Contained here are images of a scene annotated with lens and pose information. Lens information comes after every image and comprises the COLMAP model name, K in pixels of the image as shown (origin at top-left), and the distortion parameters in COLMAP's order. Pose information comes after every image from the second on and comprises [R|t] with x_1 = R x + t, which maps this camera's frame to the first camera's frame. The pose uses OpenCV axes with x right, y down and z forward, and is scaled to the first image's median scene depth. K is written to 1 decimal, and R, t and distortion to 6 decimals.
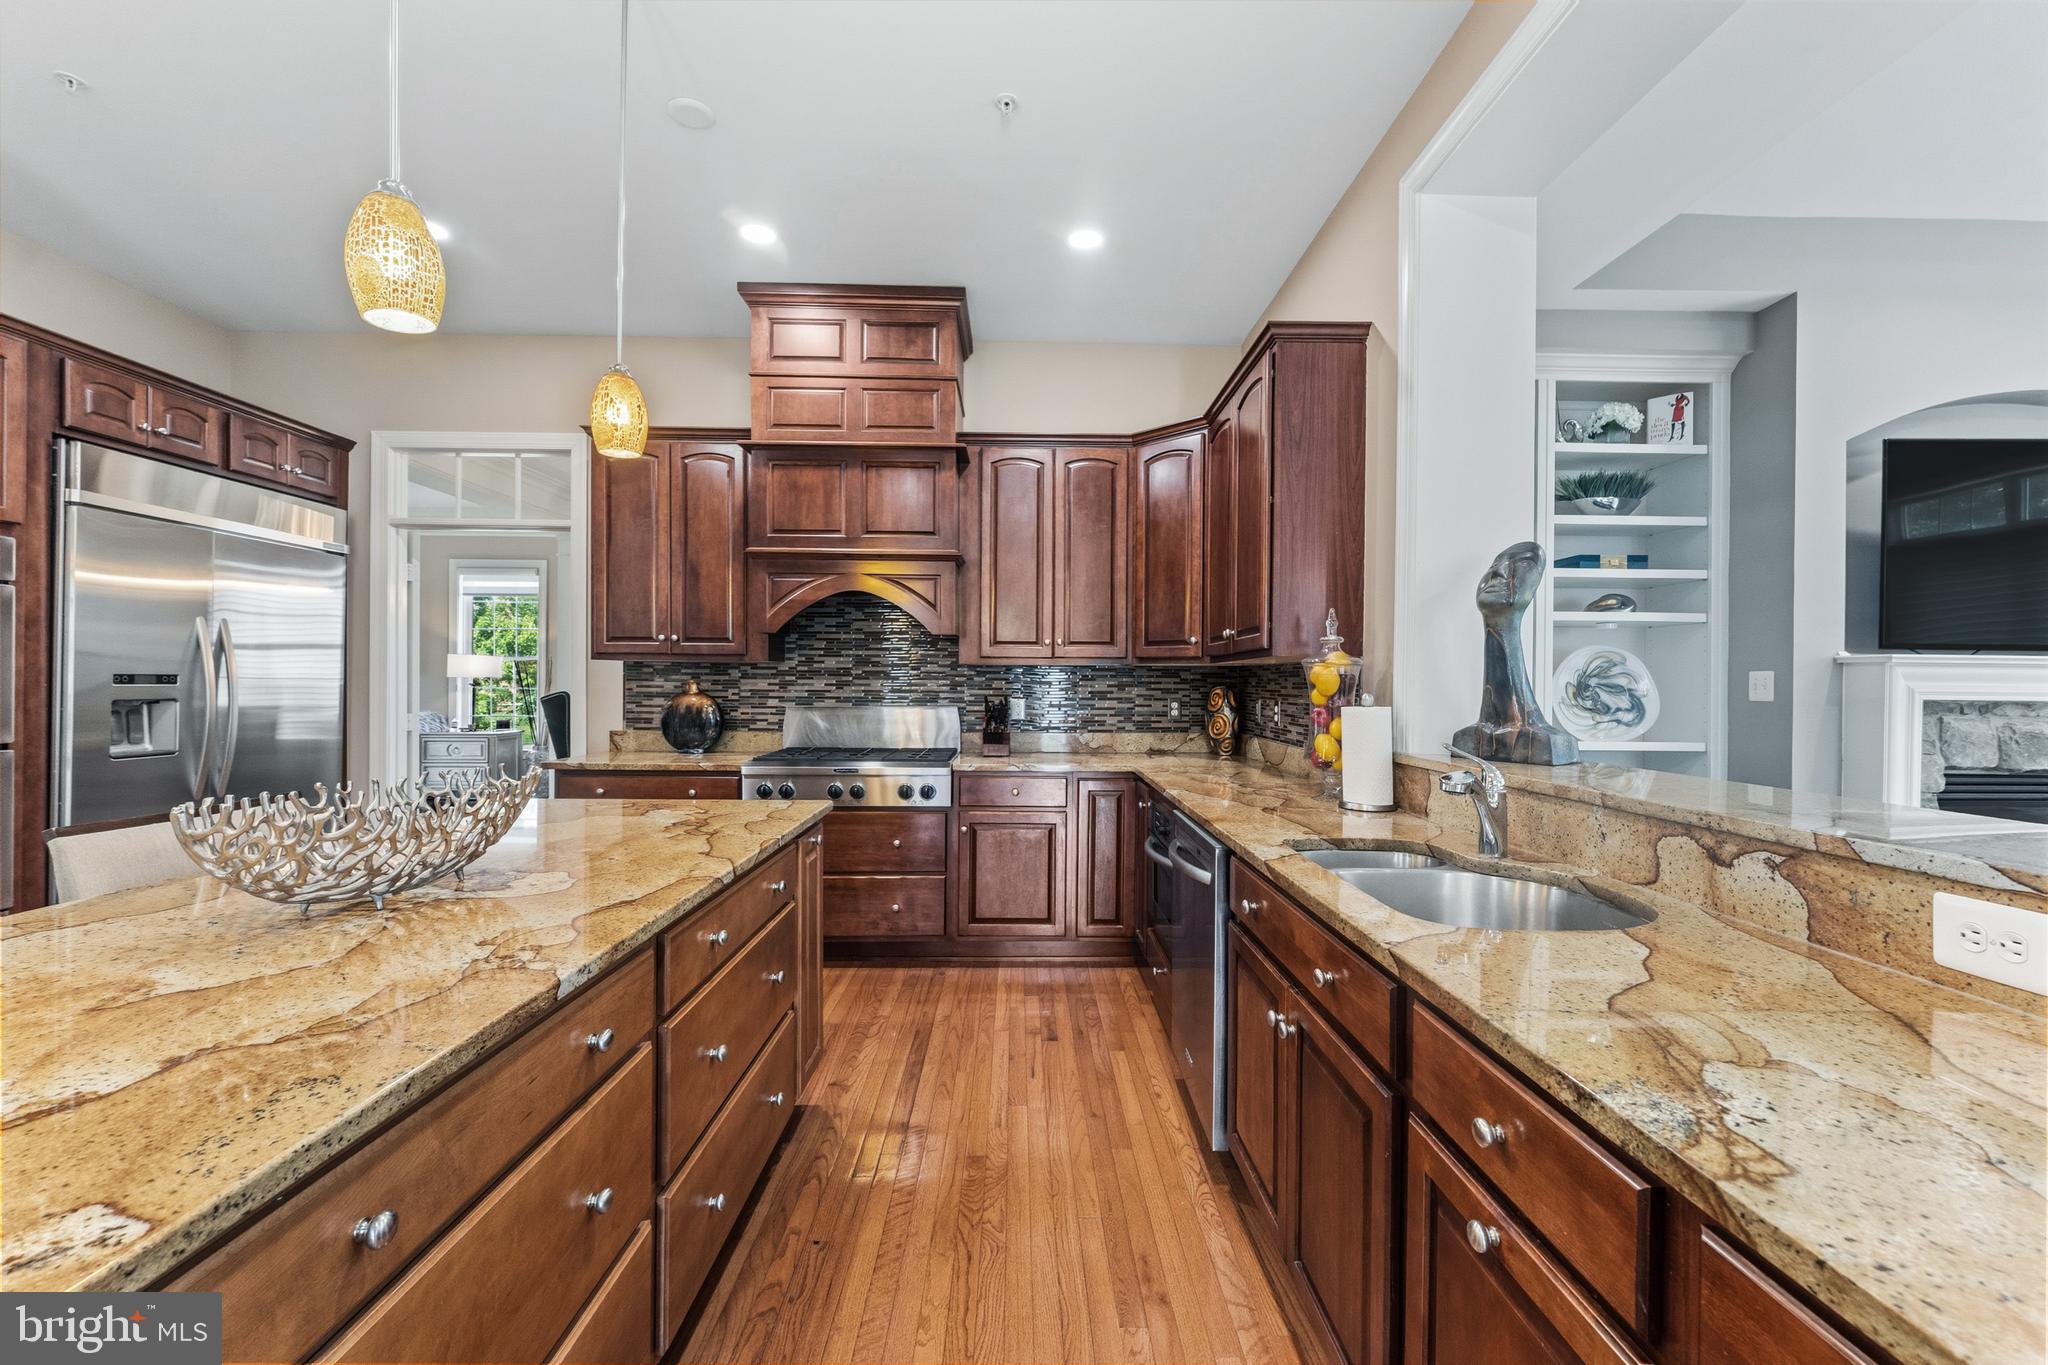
lens RADIAL K [[816.3, 0, 1030.5], [0, 816.3, 684.4], [0, 0, 1]] dist [0.002052, -0.000193]
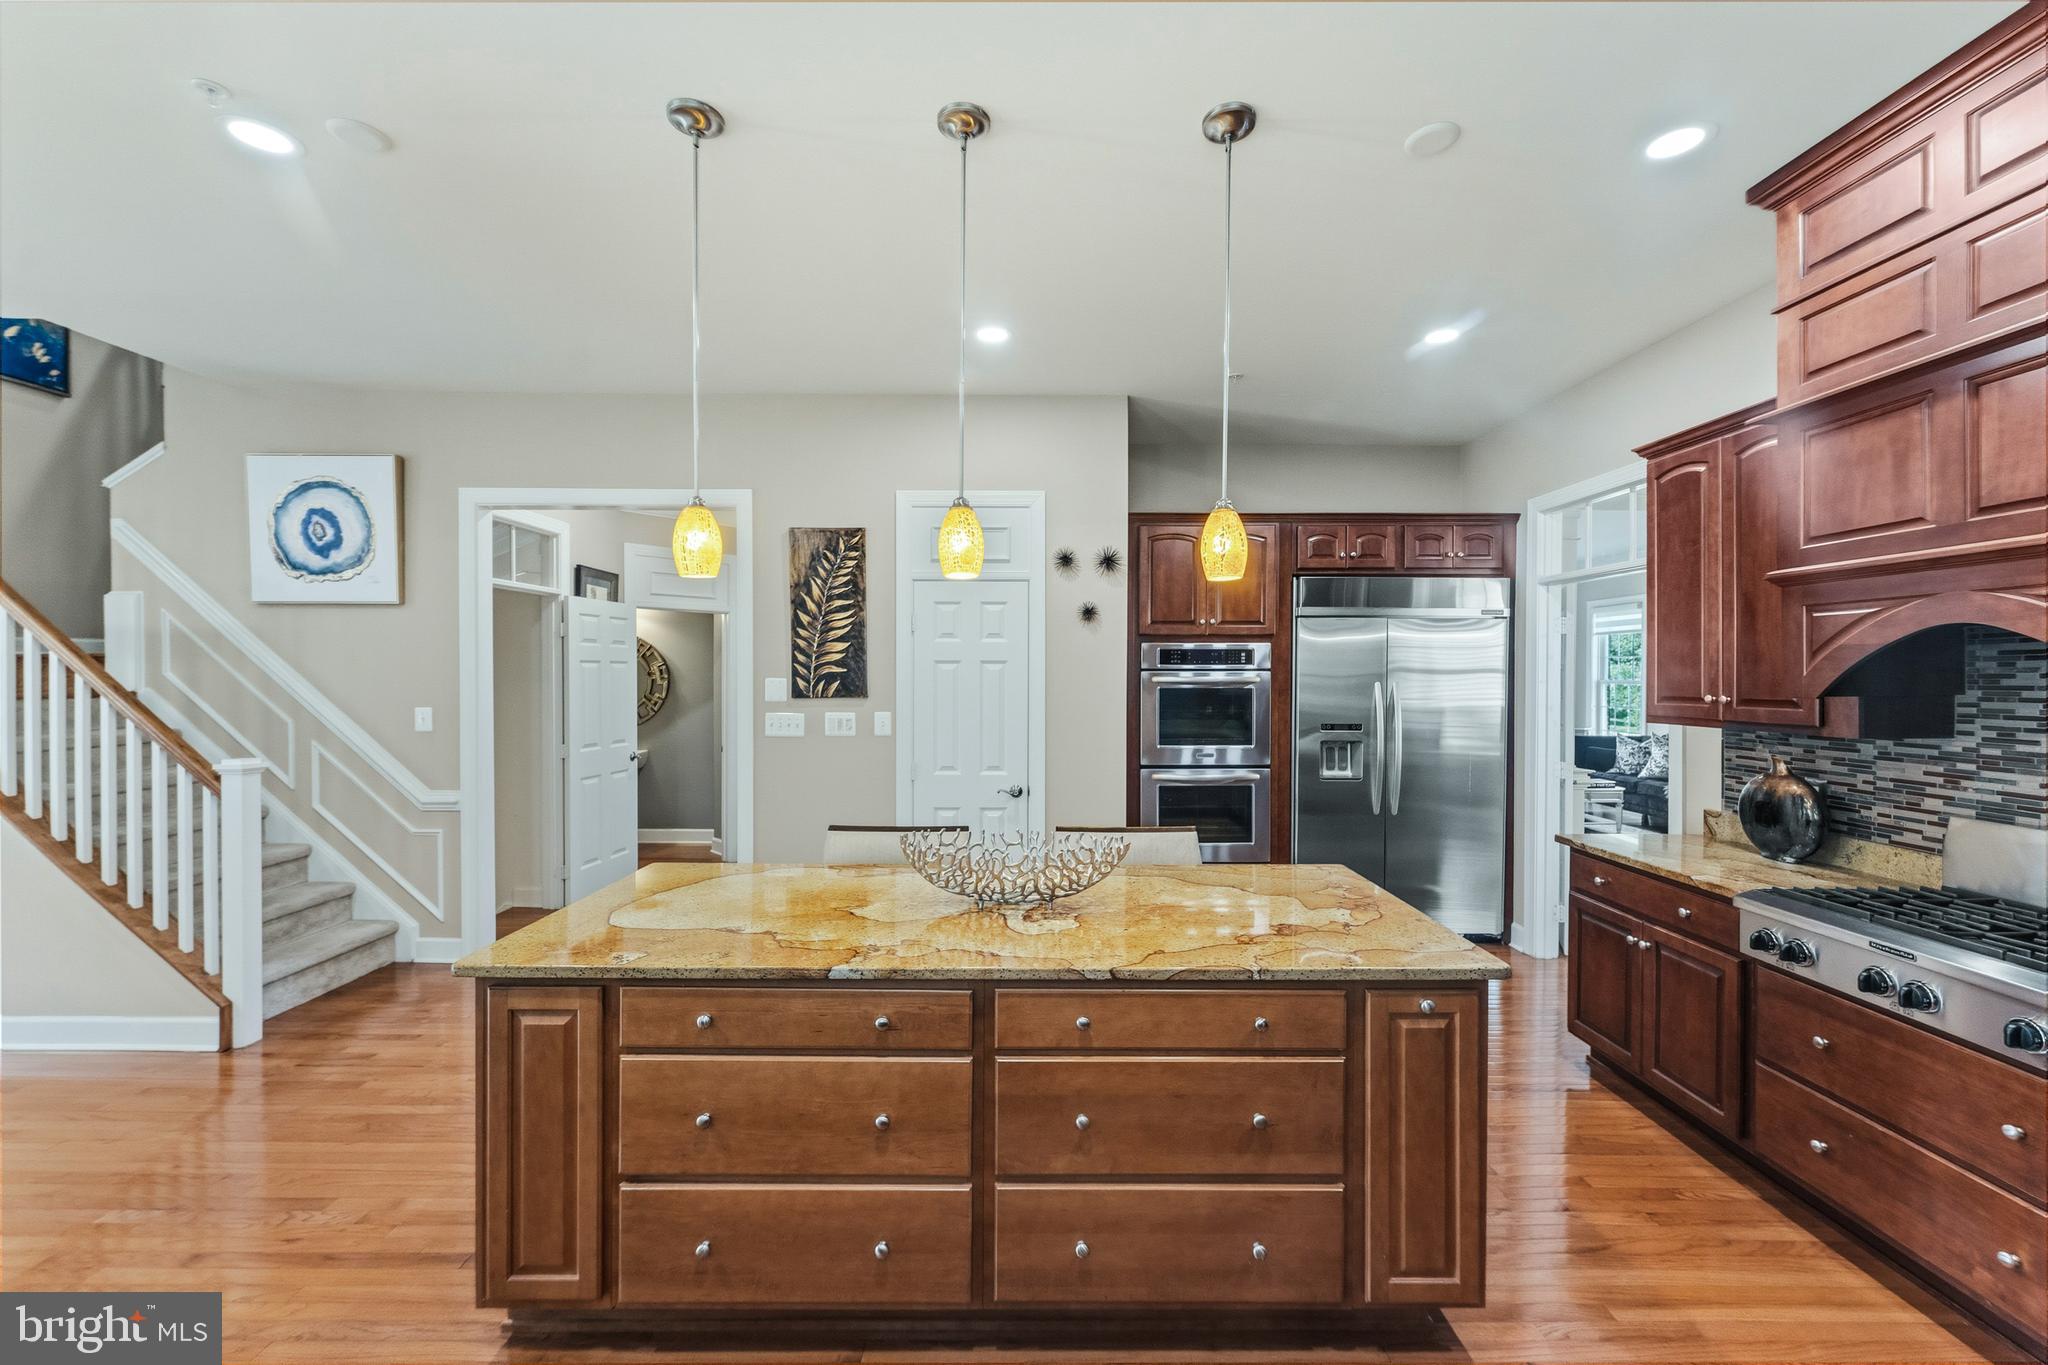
lens RADIAL K [[812.0, 0, 1034.8], [0, 812.0, 680.6], [0, 0, 1]] dist [-0.000111, -0.000216]
pose [[-0.013985, -0.000726, -0.999902, 0.325615], [-0.004627, 0.999989, -0.000661, -0.073617], [0.999891, 0.004618, -0.013988, 0.397337]]
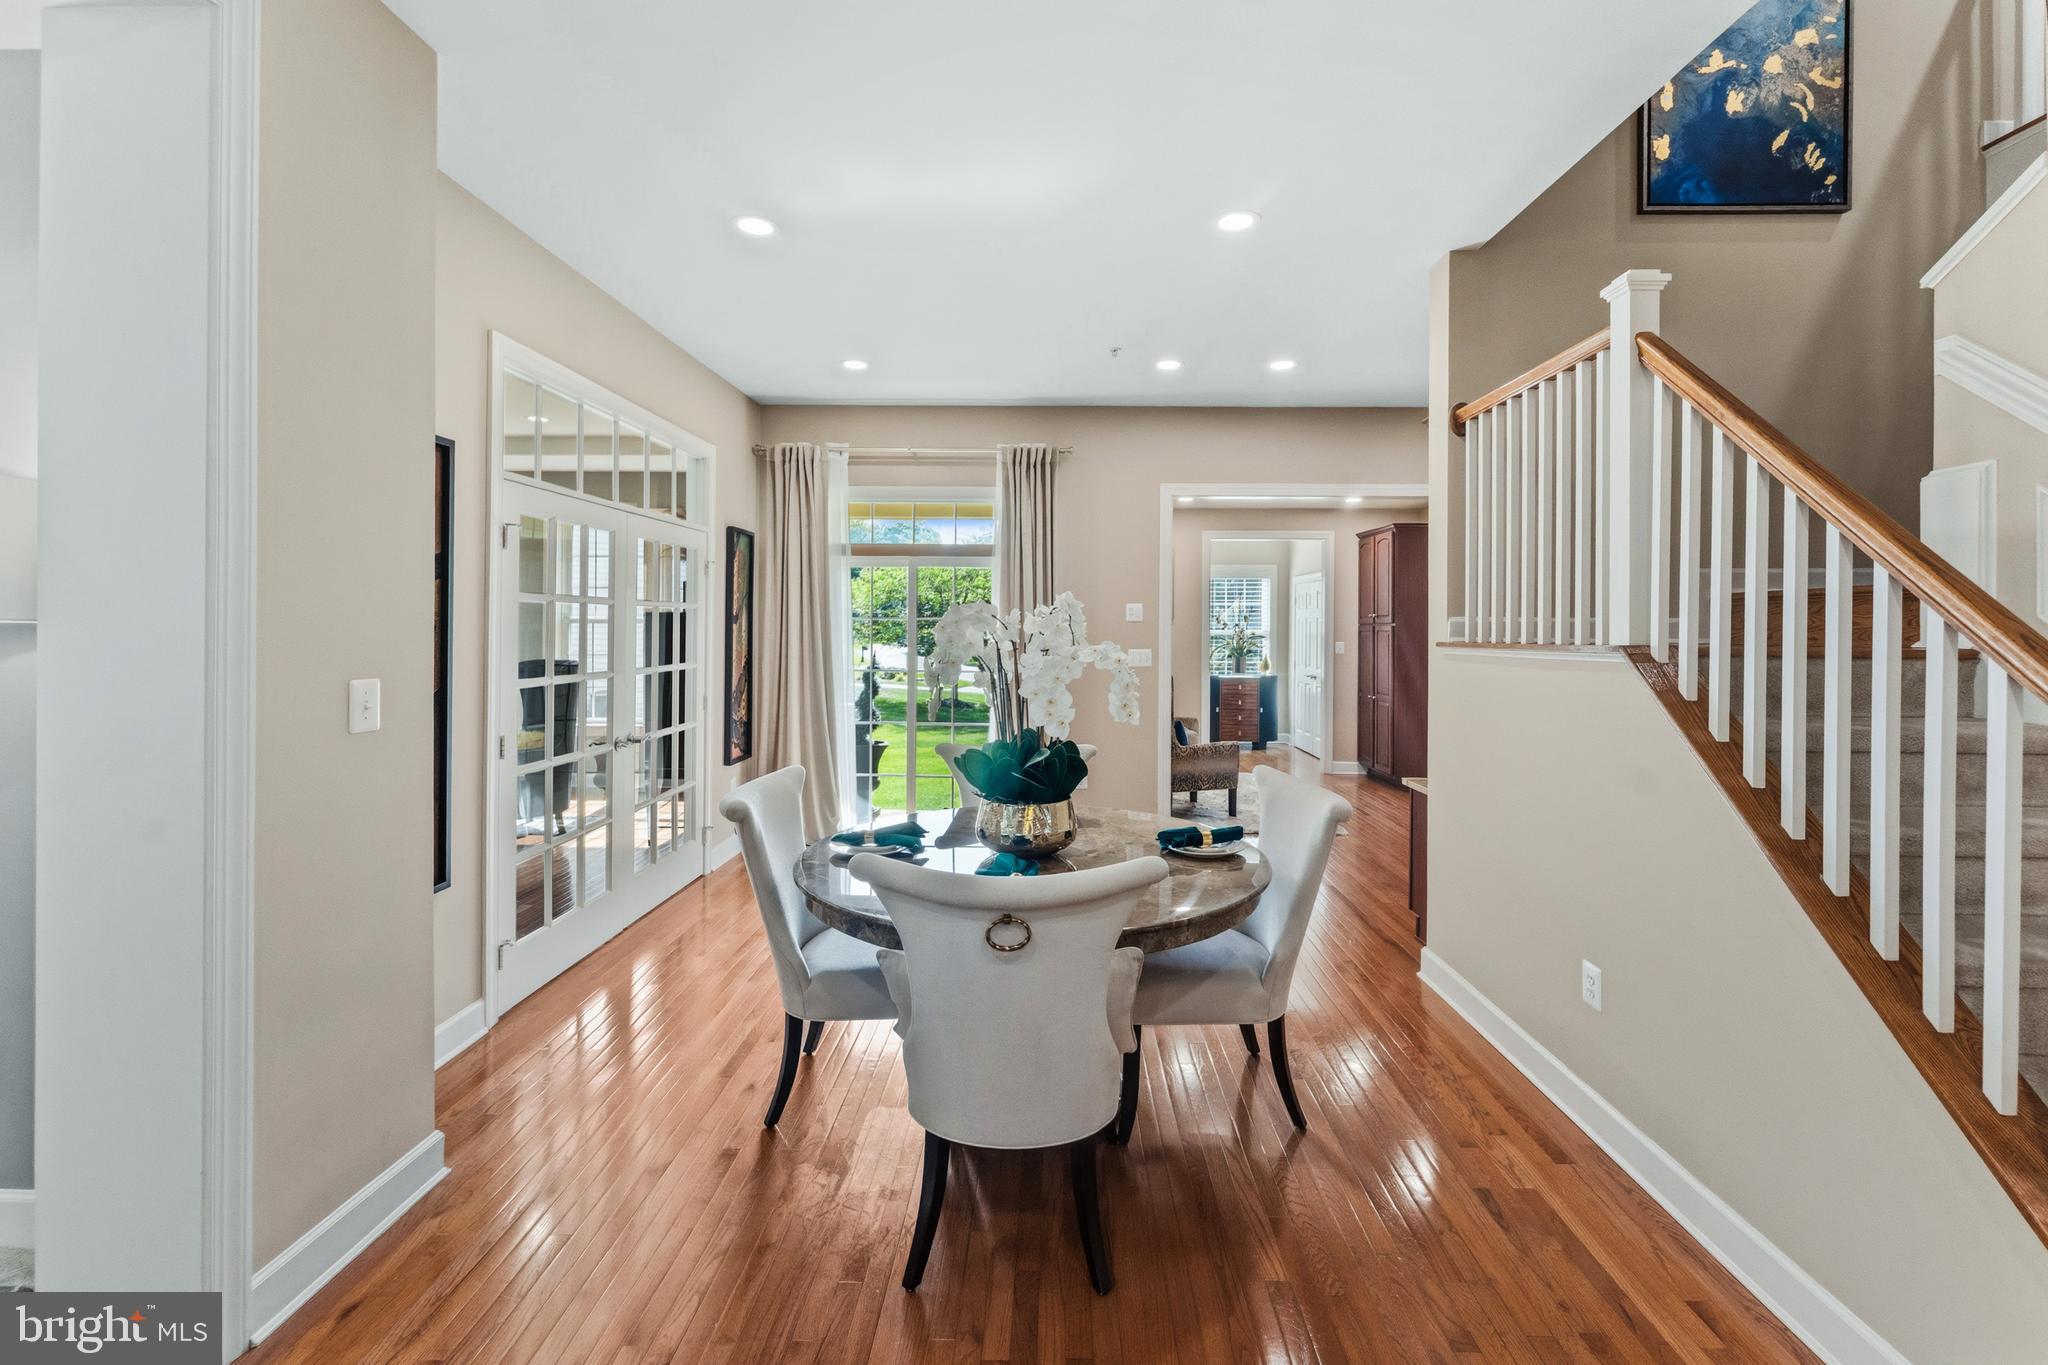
lens RADIAL K [[829.1, 0, 1072.9], [0, 829.1, 629.6], [0, 0, 1]] dist [0.000215, 0.000076]
pose [[-0.999756, -0.015082, 0.016147, -0.137489], [-0.014990, 0.999871, 0.005806, -0.063388], [-0.016232, 0.005563, -0.999853, -0.258584]]
